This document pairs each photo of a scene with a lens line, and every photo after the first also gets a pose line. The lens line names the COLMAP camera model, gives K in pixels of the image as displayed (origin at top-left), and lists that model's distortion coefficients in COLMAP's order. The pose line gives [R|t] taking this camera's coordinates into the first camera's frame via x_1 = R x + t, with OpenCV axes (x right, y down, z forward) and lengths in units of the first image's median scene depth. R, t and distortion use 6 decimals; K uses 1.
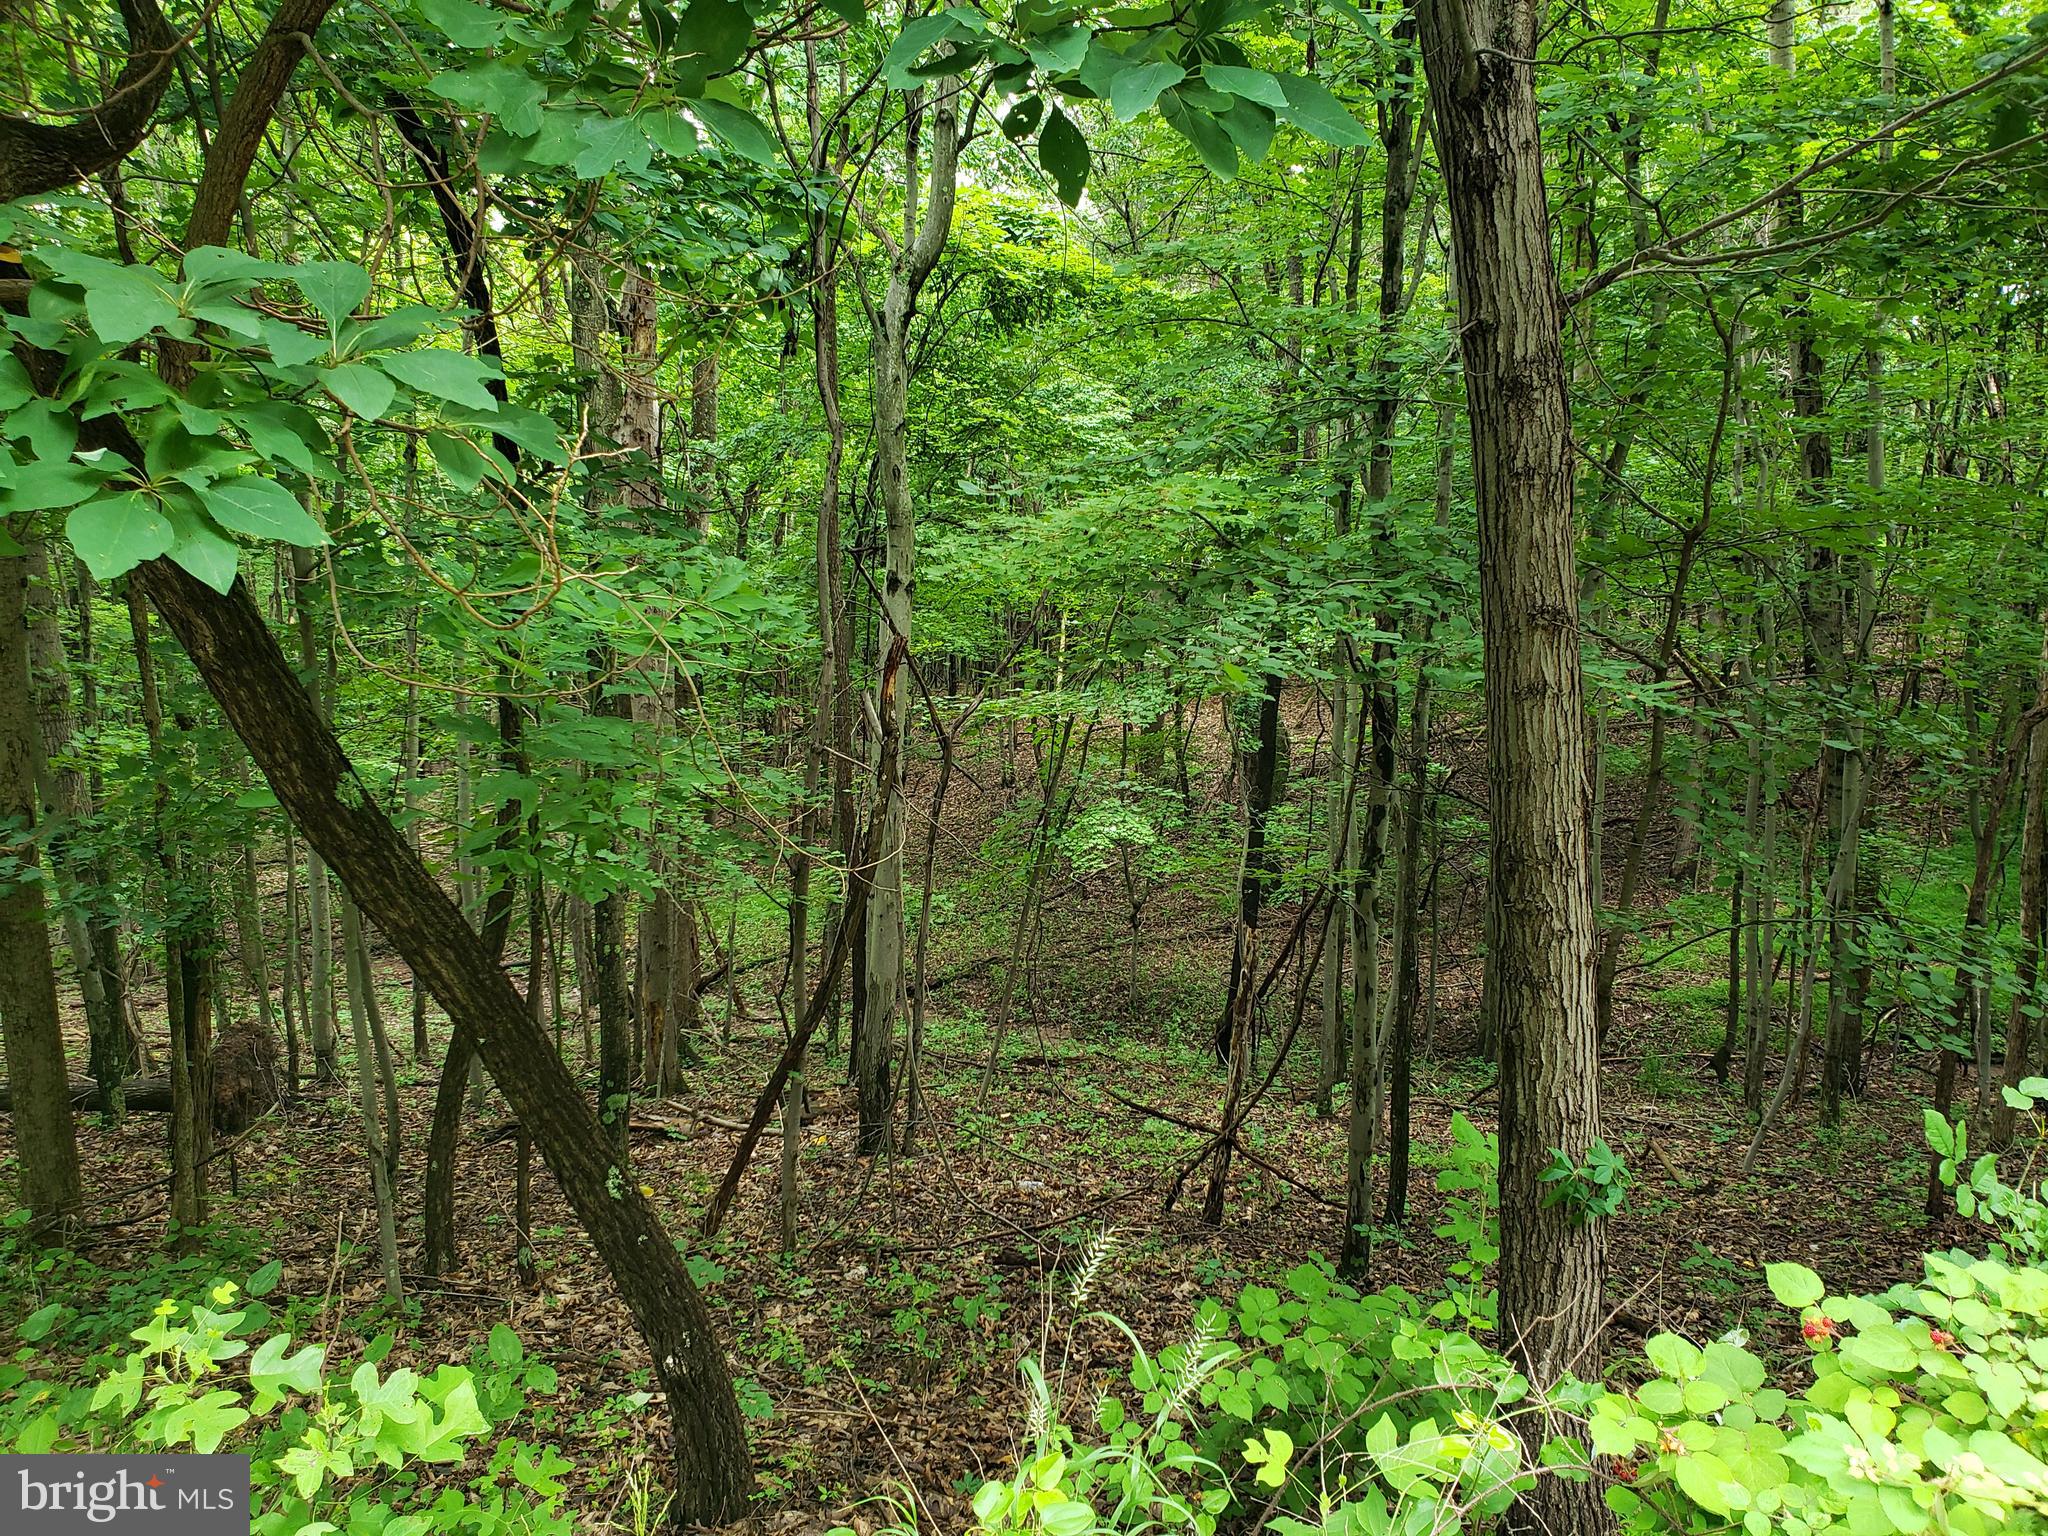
lens RADIAL K [[1541.6, 0, 1034.7], [0, 1541.6, 760.0], [0, 0, 1]] dist [0.017170, -0.001890]
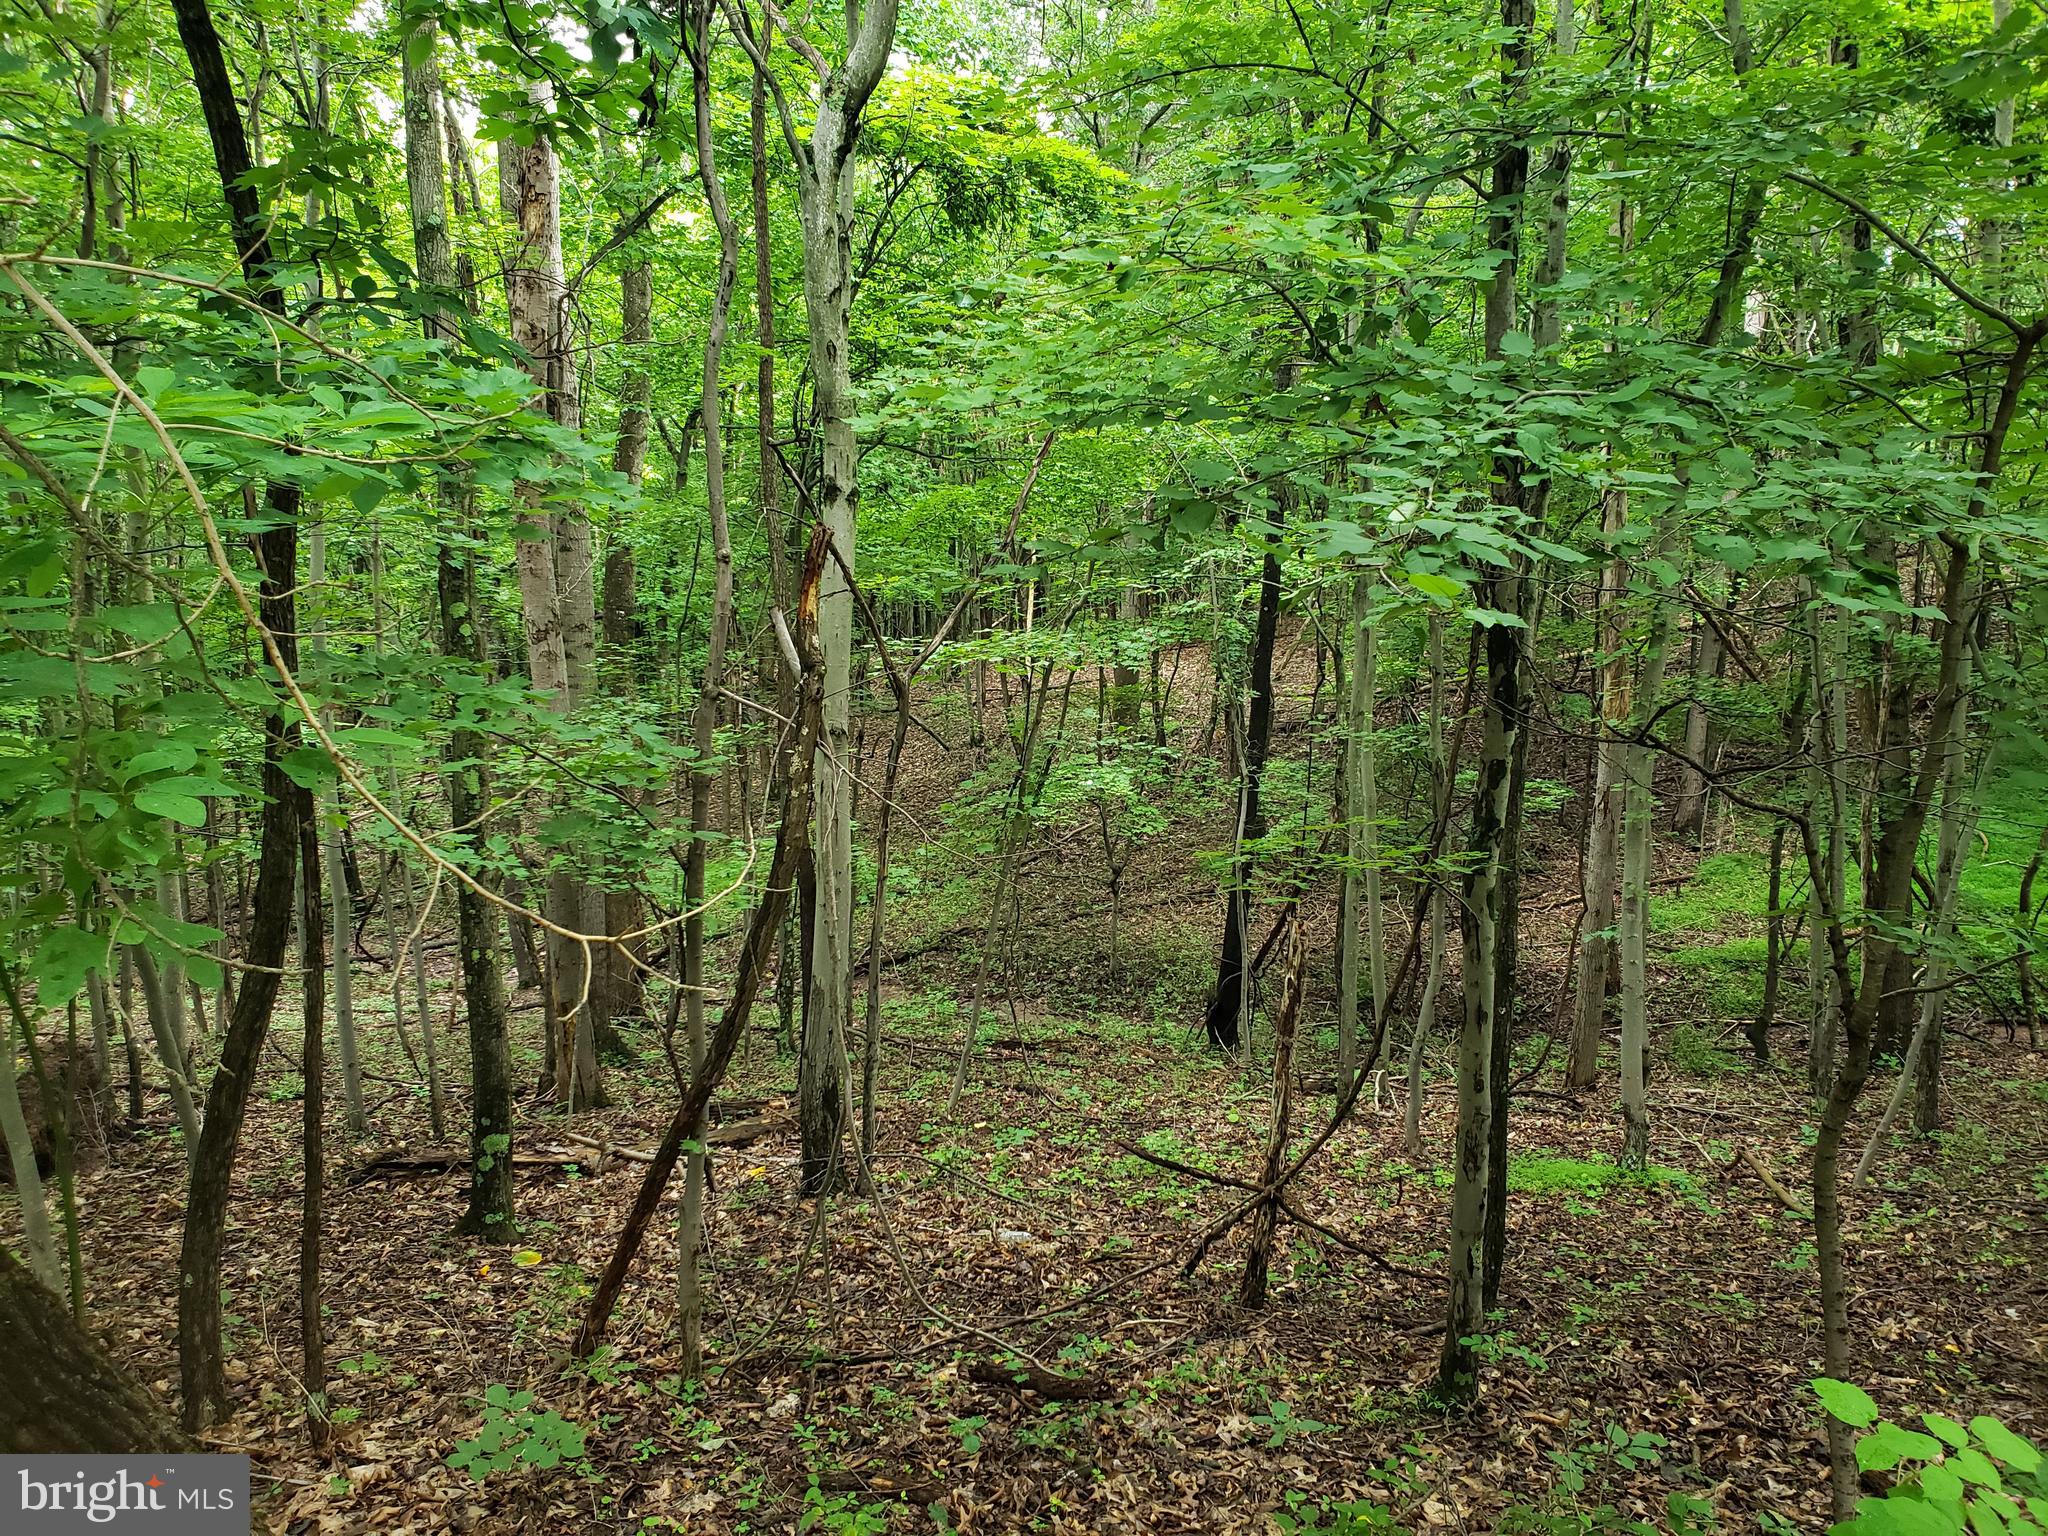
lens RADIAL K [[1541.6, 0, 1035.6], [0, 1541.6, 788.1], [0, 0, 1]] dist [0.017170, -0.001890]
pose [[0.999658, -0.015083, 0.021372, -0.004192], [0.014105, 0.998878, 0.045200, 0.004200], [-0.022030, -0.044883, 0.998749, 0.168443]]
